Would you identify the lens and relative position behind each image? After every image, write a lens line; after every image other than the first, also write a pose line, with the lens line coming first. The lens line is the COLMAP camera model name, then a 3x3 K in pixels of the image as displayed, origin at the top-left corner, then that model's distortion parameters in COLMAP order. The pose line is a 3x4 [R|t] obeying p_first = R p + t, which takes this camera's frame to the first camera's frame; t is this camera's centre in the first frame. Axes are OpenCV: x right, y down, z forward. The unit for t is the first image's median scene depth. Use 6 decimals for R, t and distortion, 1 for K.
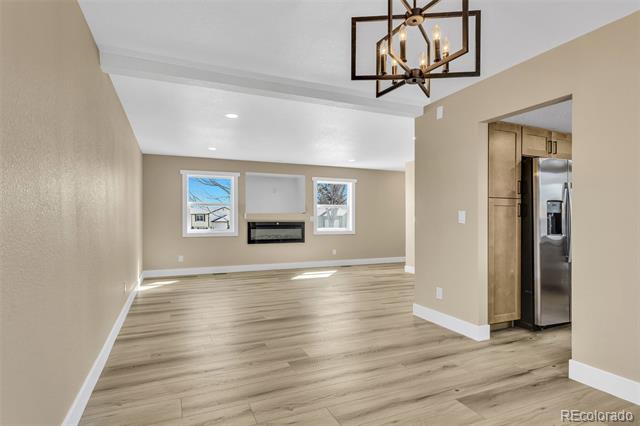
lens RADIAL K [[327.4, 0, 326.3], [0, 327.4, 215.8], [0, 0, 1]] dist [-0.005957, 0.006579]
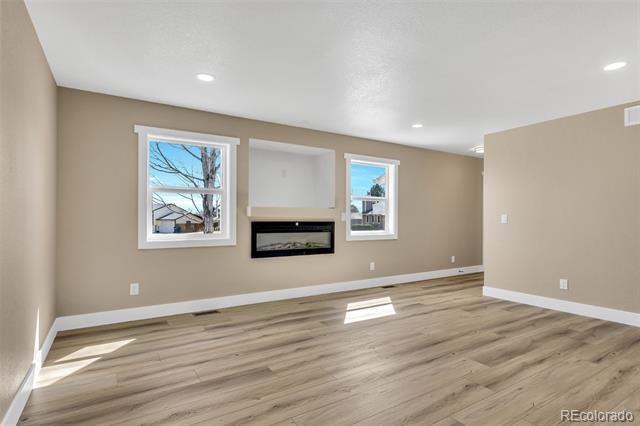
lens RADIAL K [[327.4, 0, 318.6], [0, 327.4, 213.5], [0, 0, 1]] dist [-0.005957, 0.006579]
pose [[0.994170, 0.004272, 0.107735, -0.181527], [-0.003565, 0.999971, -0.006758, 0.007674], [-0.107761, 0.006335, 0.994157, 0.387398]]
